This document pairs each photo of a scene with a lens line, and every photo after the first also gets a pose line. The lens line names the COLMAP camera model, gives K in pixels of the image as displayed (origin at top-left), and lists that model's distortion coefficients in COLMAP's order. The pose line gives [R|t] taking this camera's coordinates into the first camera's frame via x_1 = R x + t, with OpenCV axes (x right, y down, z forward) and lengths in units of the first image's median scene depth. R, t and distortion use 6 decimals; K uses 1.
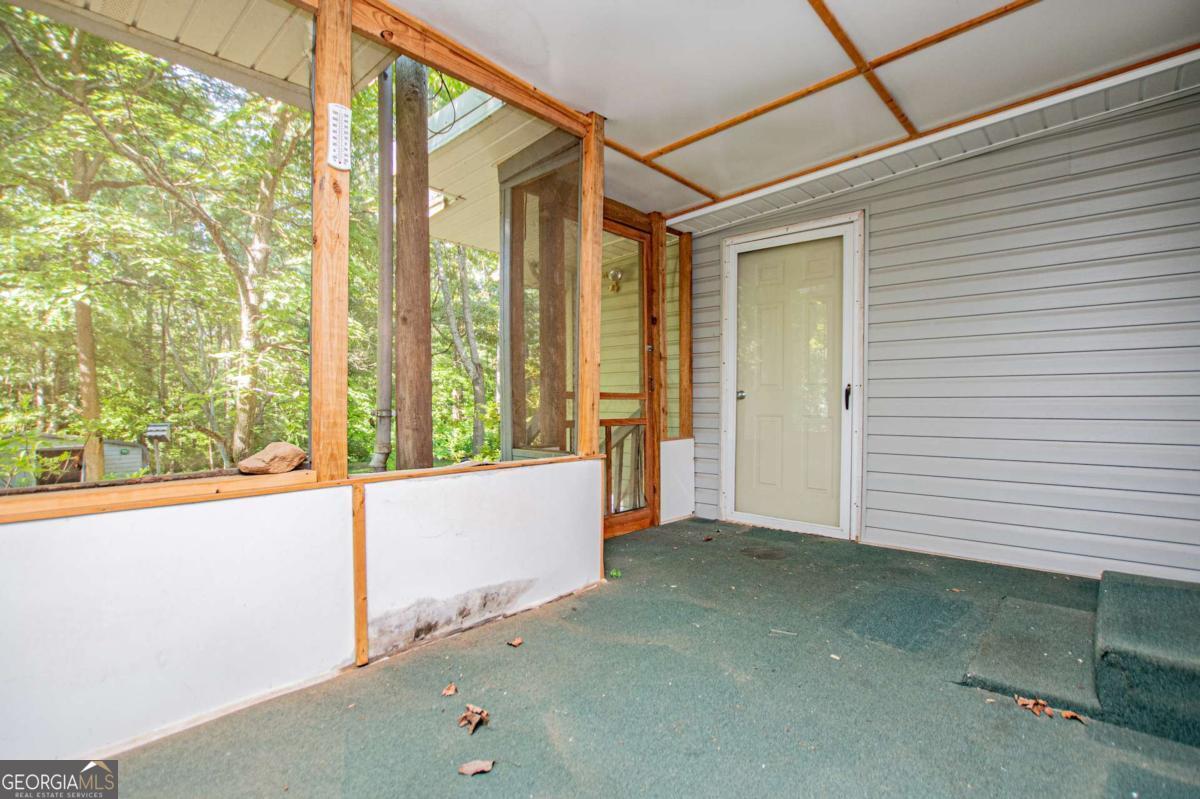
lens RADIAL K [[534.2, 0, 600.0], [0, 534.2, 399.5], [0, 0, 1]] dist [-0.029042, 0.002044]
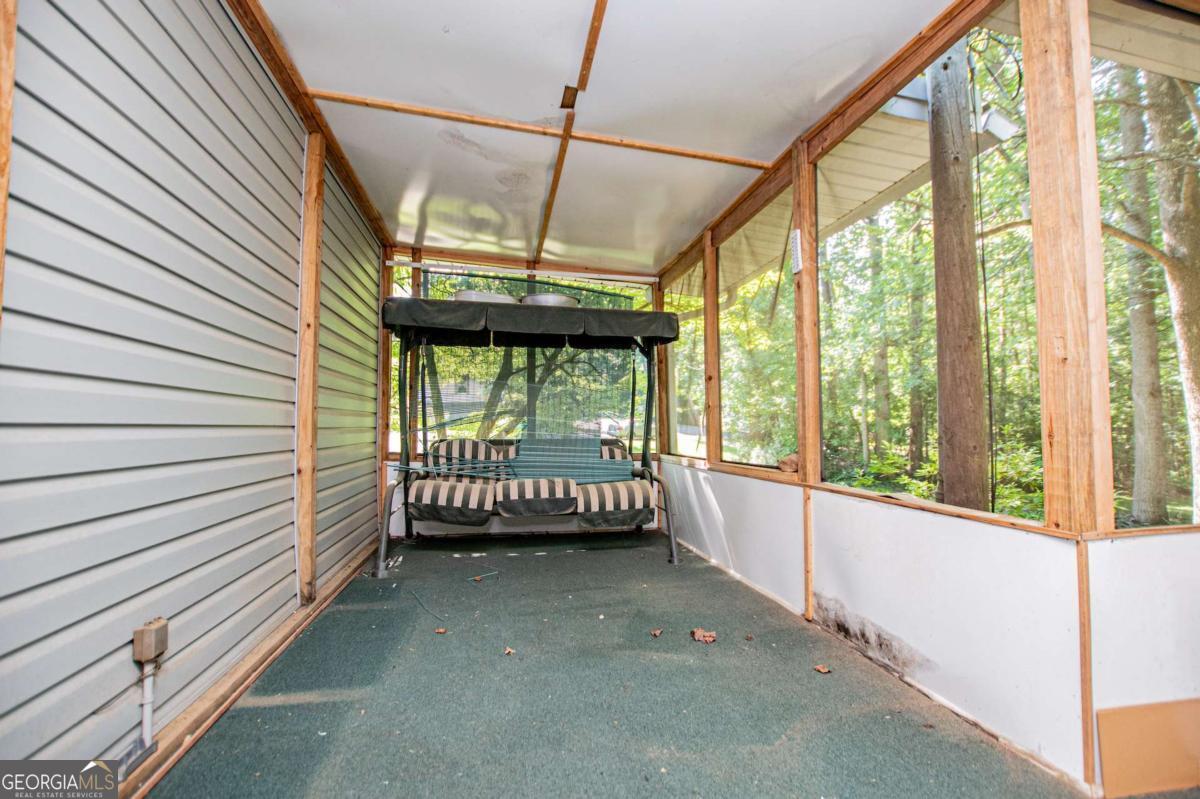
lens RADIAL K [[513.4, 0, 606.3], [0, 513.4, 395.7], [0, 0, 1]] dist [-0.026259, 0.000326]
pose [[-0.549673, -0.044041, -0.834218, 0.789854], [0.004924, 0.998421, -0.055955, 0.001568], [0.835365, -0.034865, -0.548588, 1.090366]]
